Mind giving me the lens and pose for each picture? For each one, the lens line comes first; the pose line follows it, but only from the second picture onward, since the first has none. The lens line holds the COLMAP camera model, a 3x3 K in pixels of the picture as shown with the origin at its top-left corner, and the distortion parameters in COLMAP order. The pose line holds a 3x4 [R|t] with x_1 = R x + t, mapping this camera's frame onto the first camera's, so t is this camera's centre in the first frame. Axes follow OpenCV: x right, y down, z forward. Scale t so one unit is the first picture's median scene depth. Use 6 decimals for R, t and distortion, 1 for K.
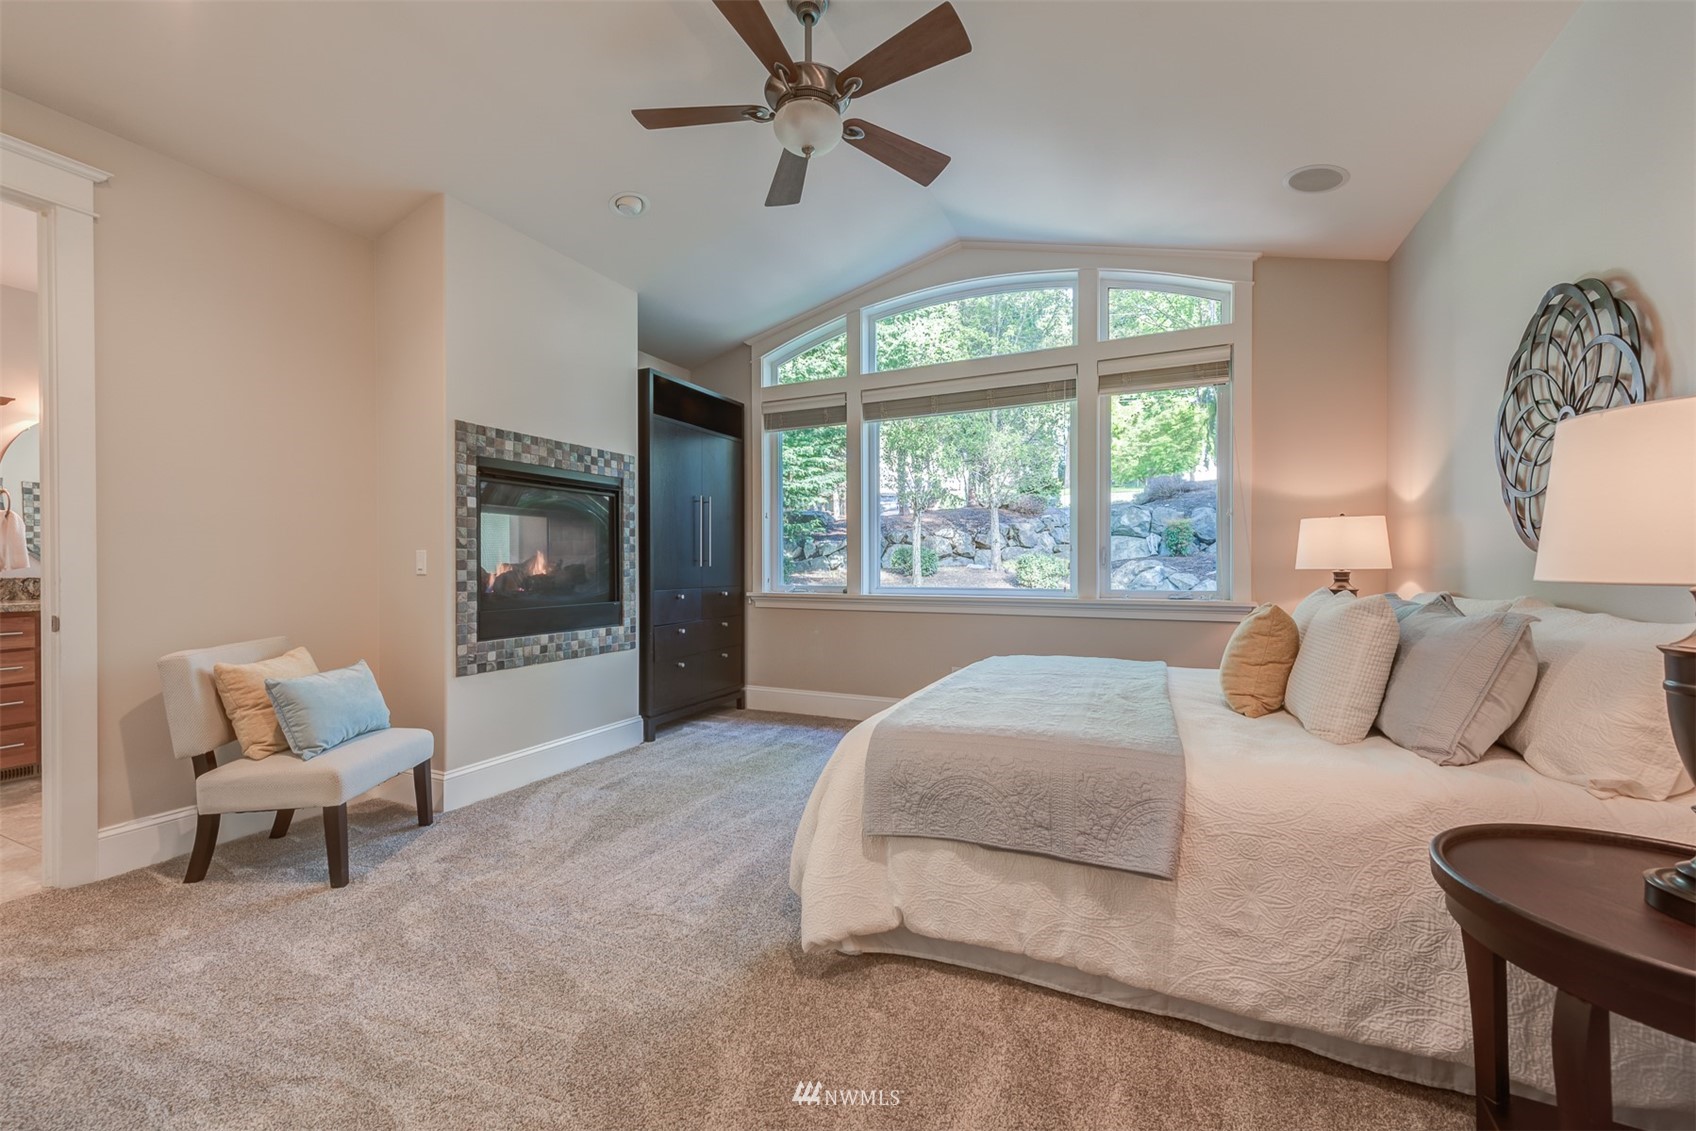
lens RADIAL K [[664.2, 0, 848.0], [0, 664.2, 565.5], [0, 0, 1]] dist [-0.000161, 0.000015]
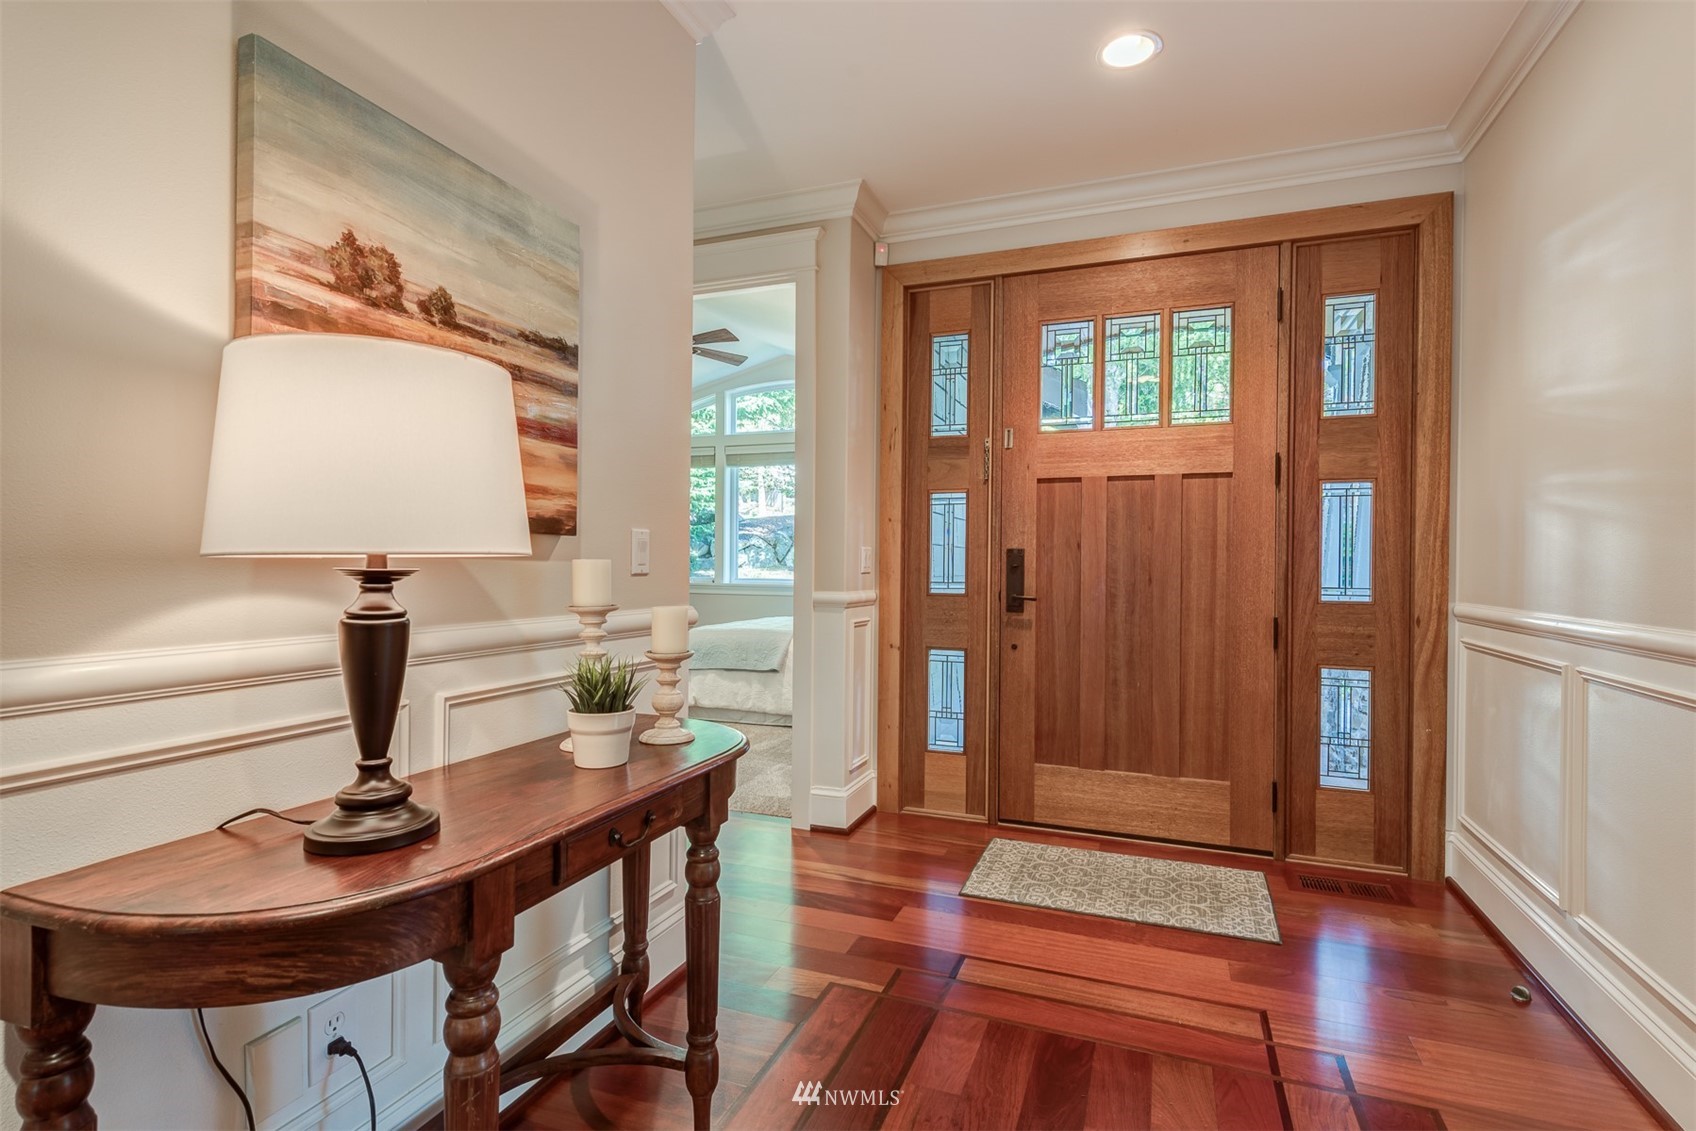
lens RADIAL K [[820.5, 0, 848.0], [0, 820.5, 565.5], [0, 0, 1]] dist [0.000319, 0.000000]
pose [[0.997571, 0.009877, 0.068955, 0.167039], [-0.010015, 0.999948, 0.001666, -0.002121], [-0.068935, -0.002352, 0.997618, -0.830922]]
